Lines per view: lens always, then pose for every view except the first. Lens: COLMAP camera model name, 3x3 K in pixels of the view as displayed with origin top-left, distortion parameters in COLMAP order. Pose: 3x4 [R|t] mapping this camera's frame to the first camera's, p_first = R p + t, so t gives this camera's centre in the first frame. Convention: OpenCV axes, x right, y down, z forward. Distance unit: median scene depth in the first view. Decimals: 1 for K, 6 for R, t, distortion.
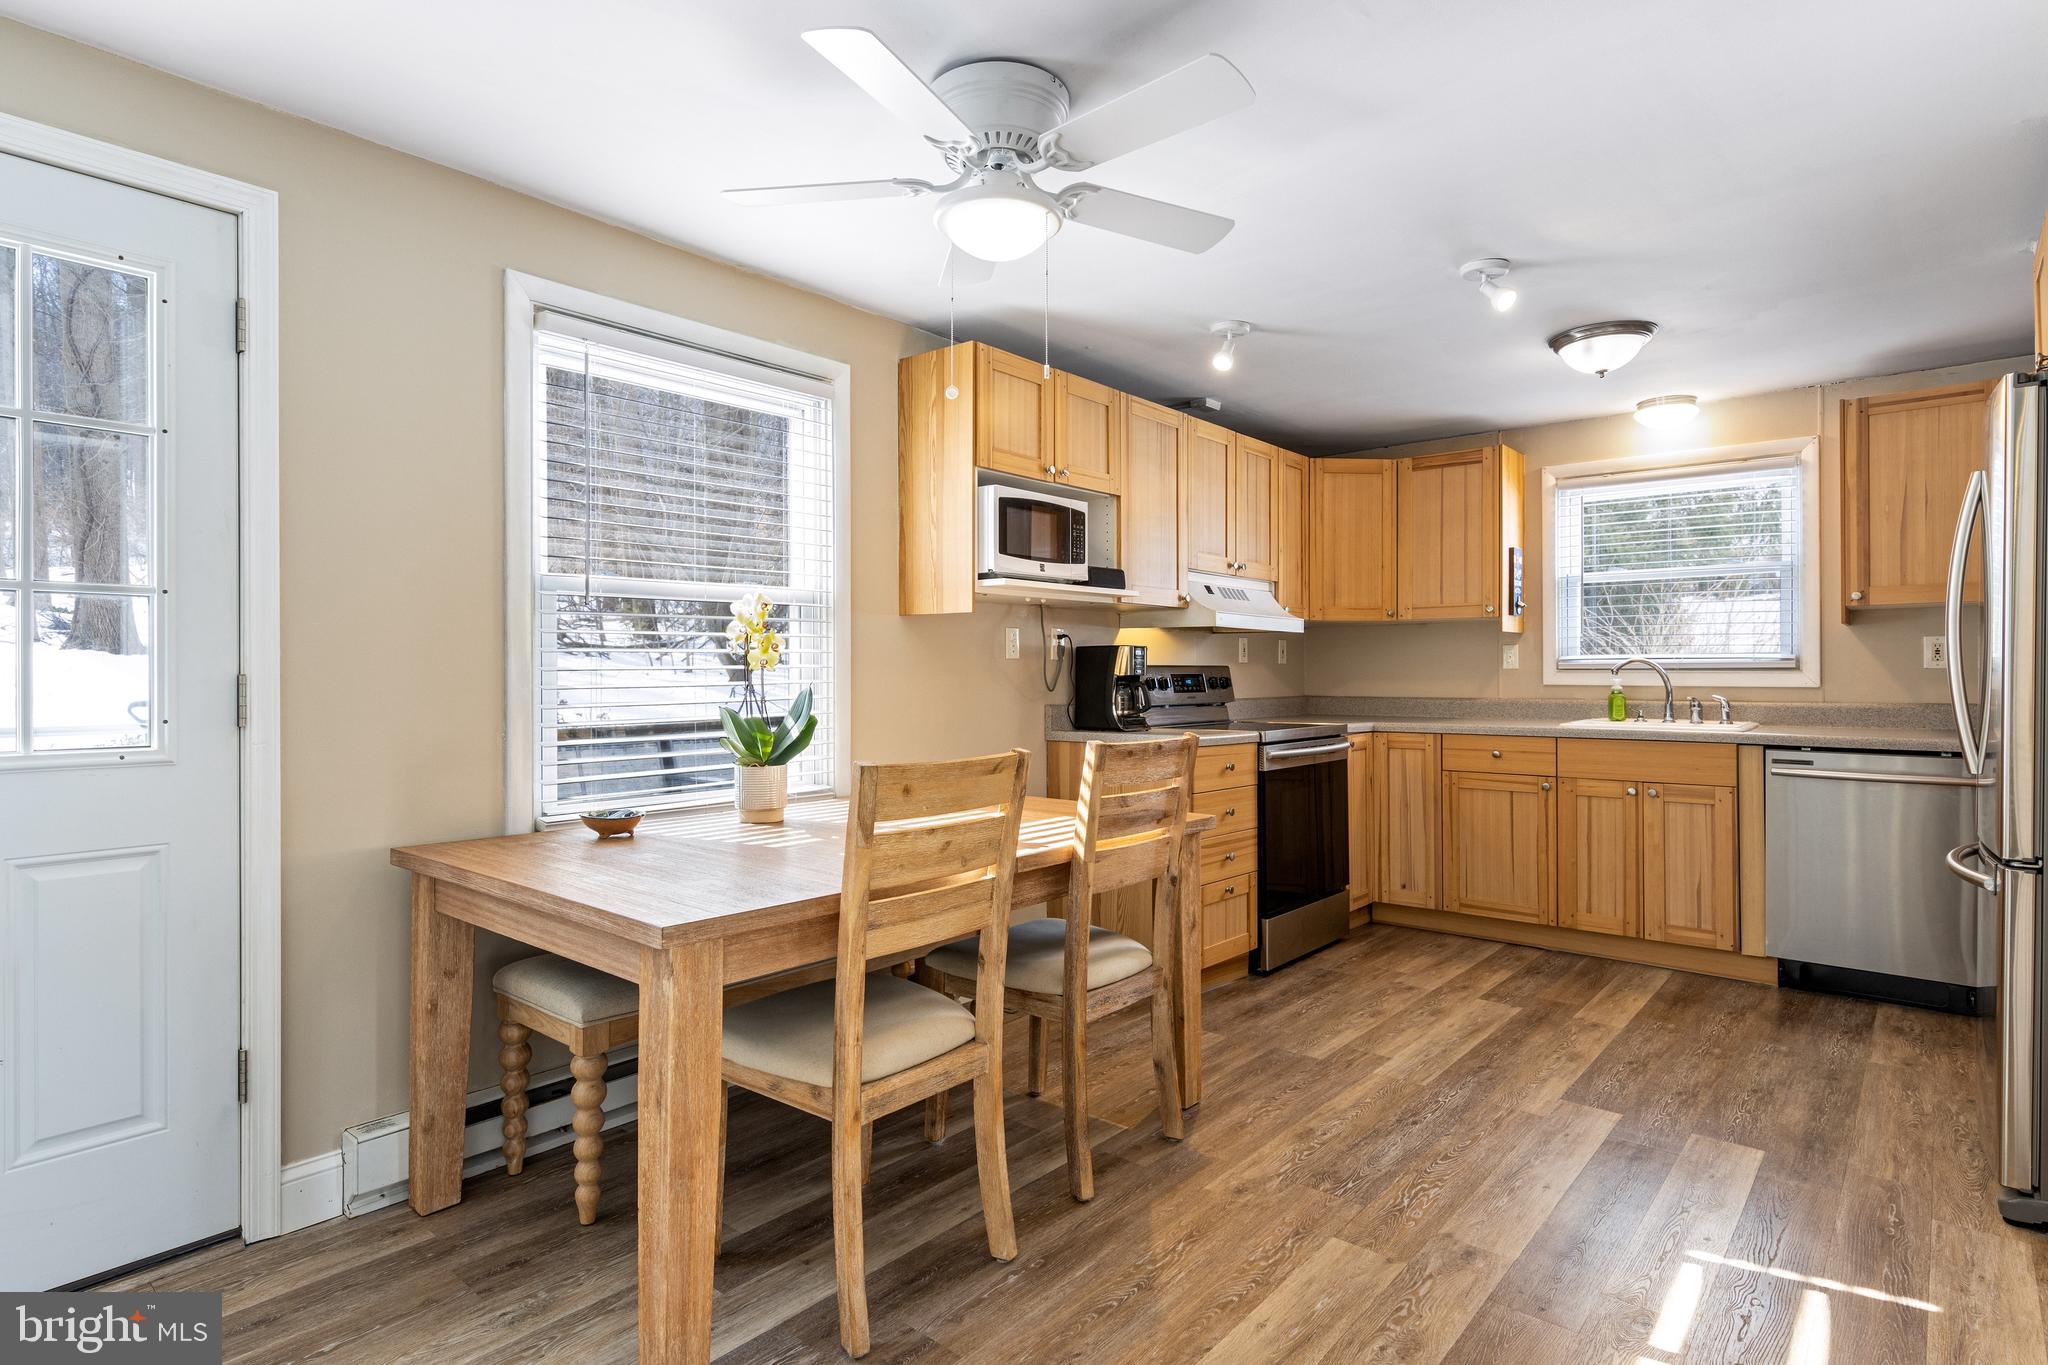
lens RADIAL K [[1090.4, 0, 1027.3], [0, 1090.4, 672.9], [0, 0, 1]] dist [0.012921, -0.002092]
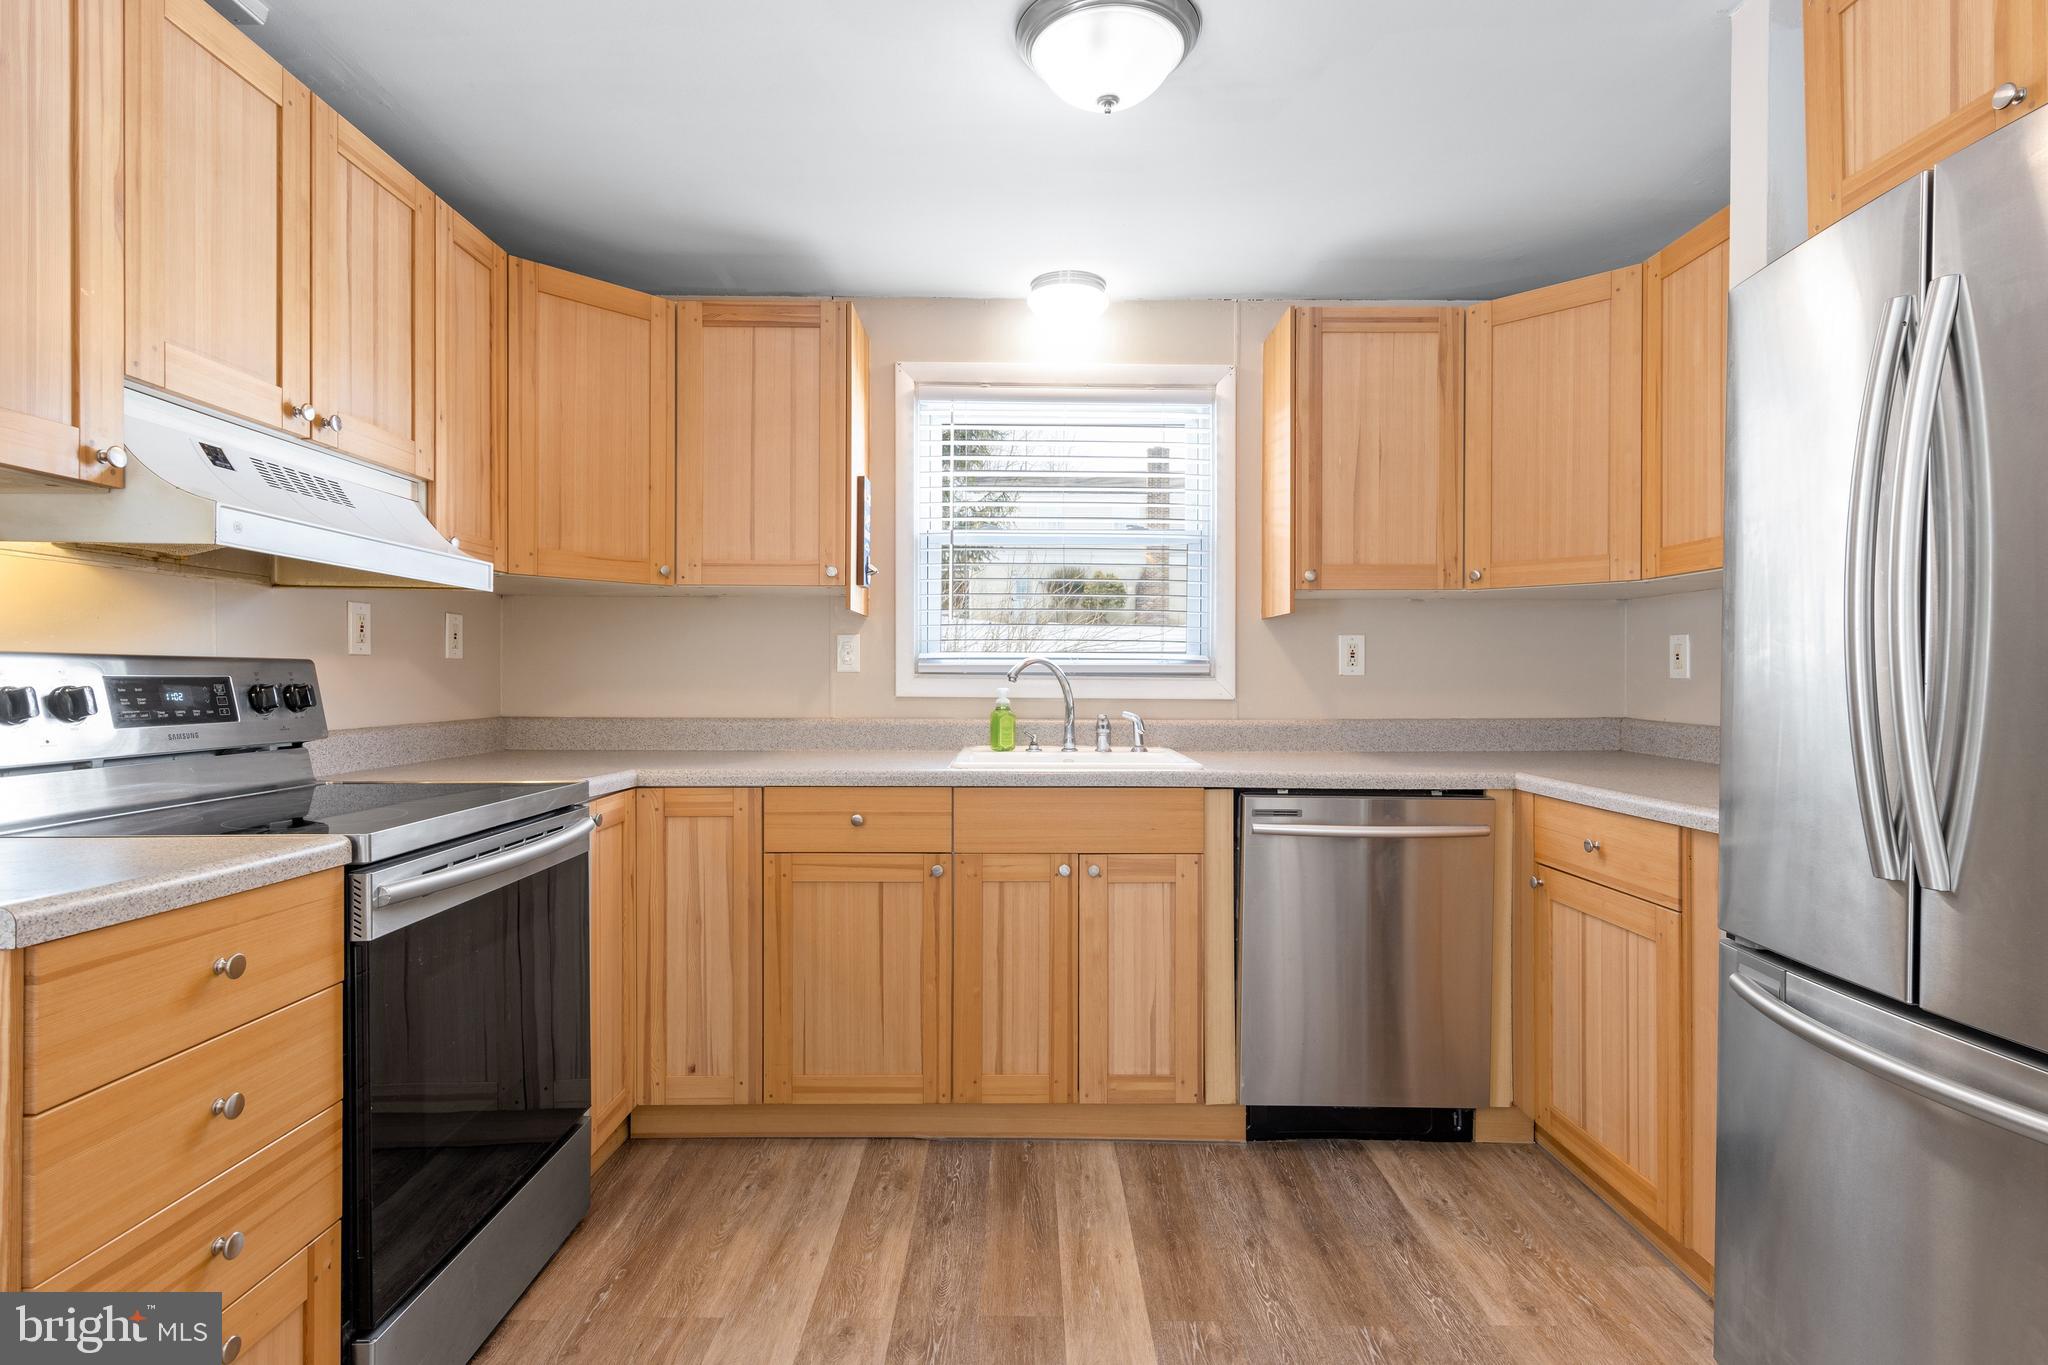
lens RADIAL K [[1057.0, 0, 1037.5], [0, 1057.0, 680.0], [0, 0, 1]] dist [0.012628, -0.003251]
pose [[0.758964, 0.003348, 0.651124, 0.170378], [-0.005492, 0.999984, 0.001261, -0.000353], [-0.651110, -0.004533, 0.758970, 0.634814]]
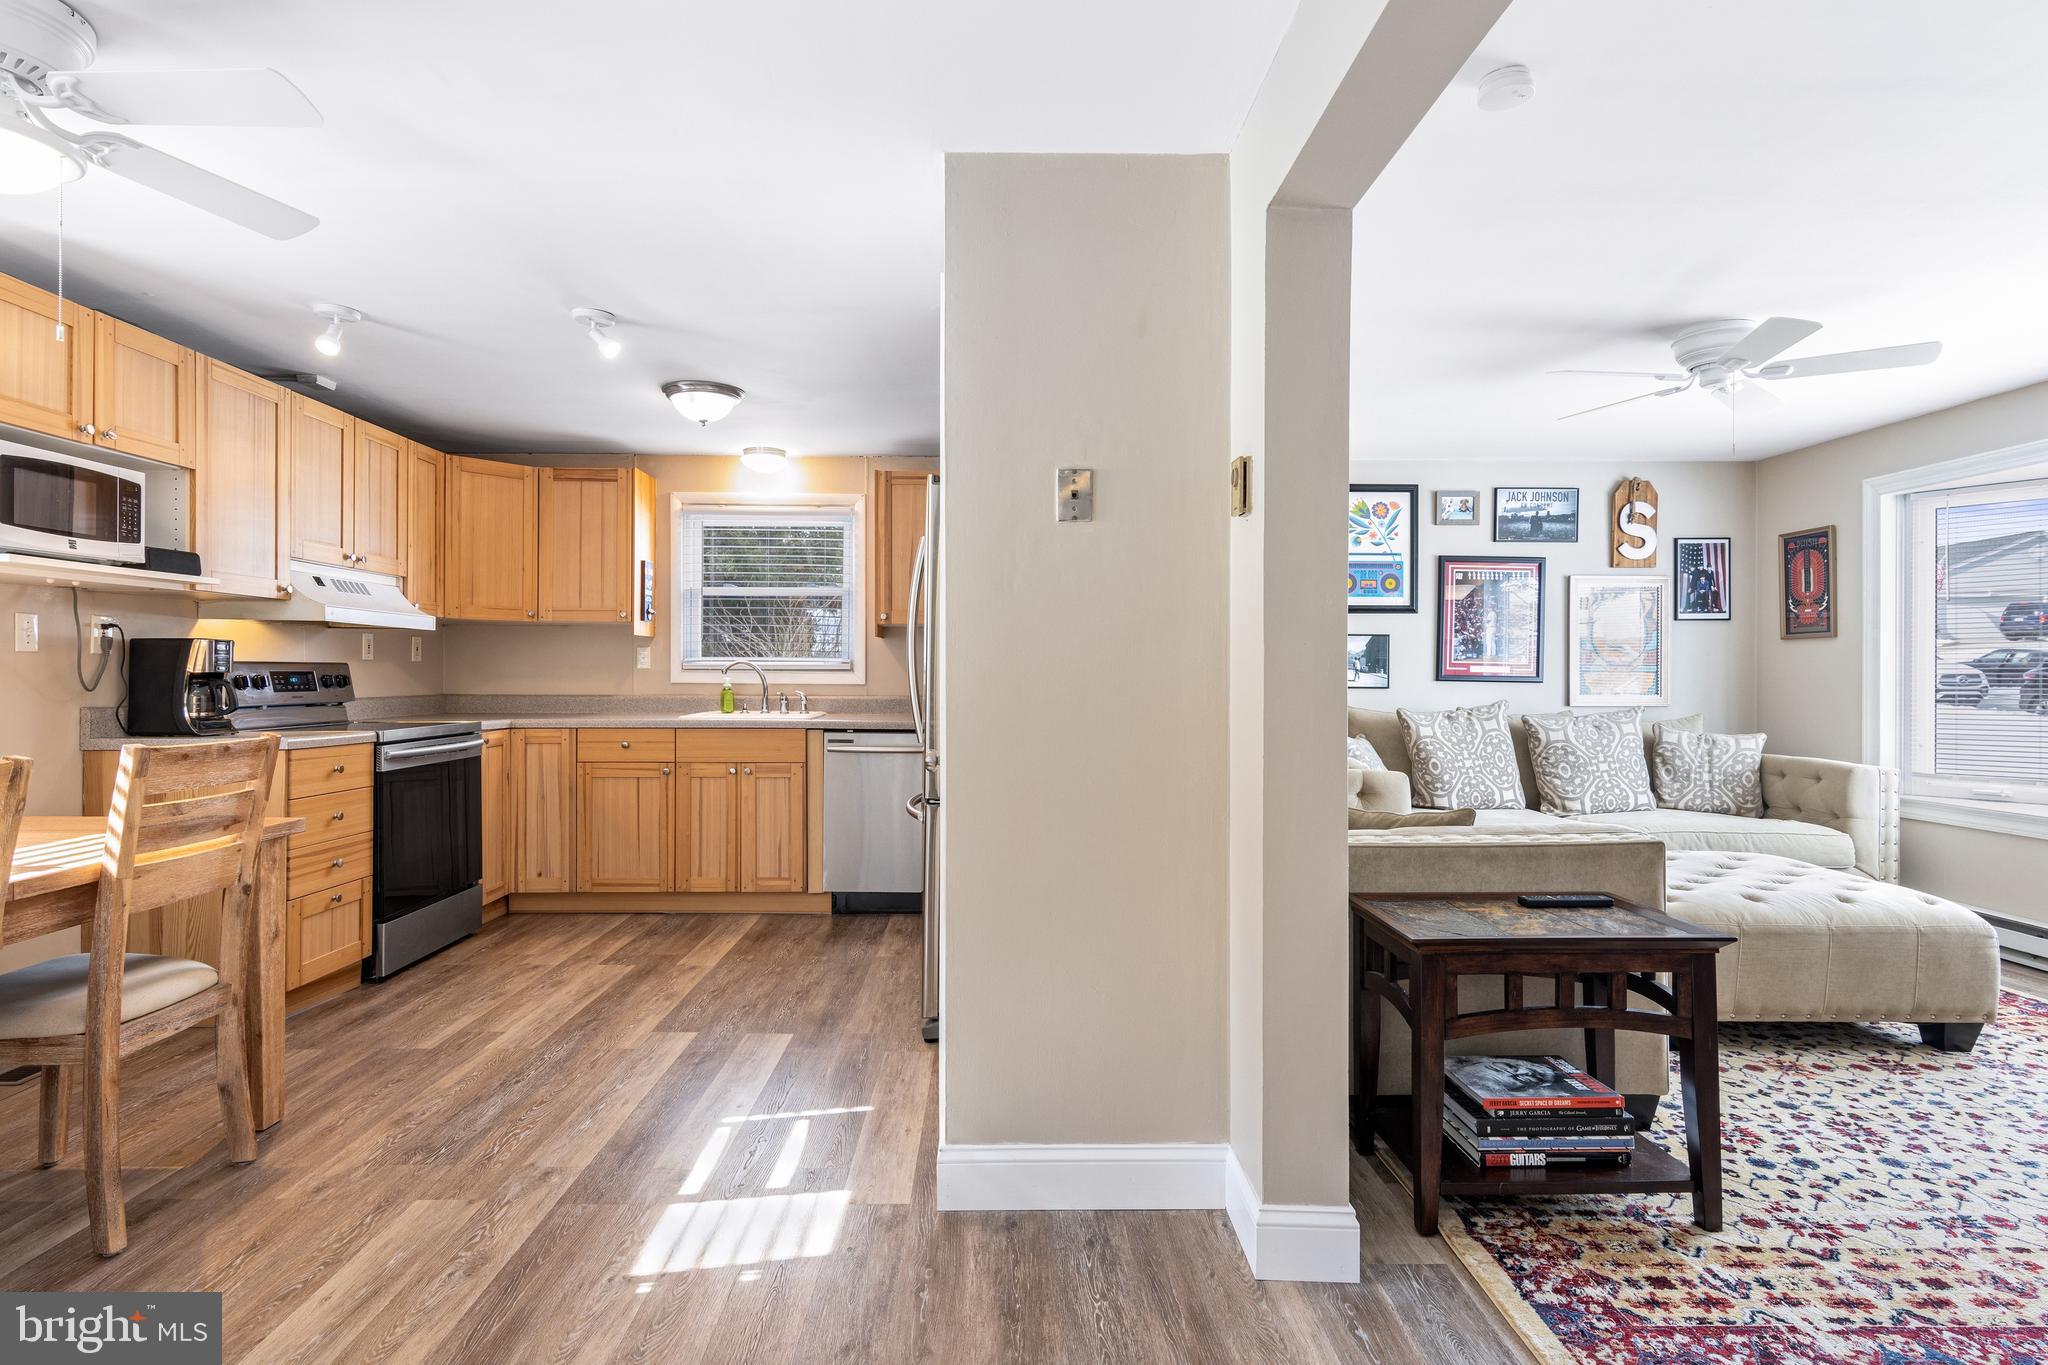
lens RADIAL K [[1057.0, 0, 1015.5], [0, 1057.0, 670.4], [0, 0, 1]] dist [0.012628, -0.003251]
pose [[0.751973, 0.007056, 0.659156, 0.018579], [-0.006065, 0.999974, -0.003785, -0.000062], [-0.659166, -0.001151, 0.751997, -0.096107]]
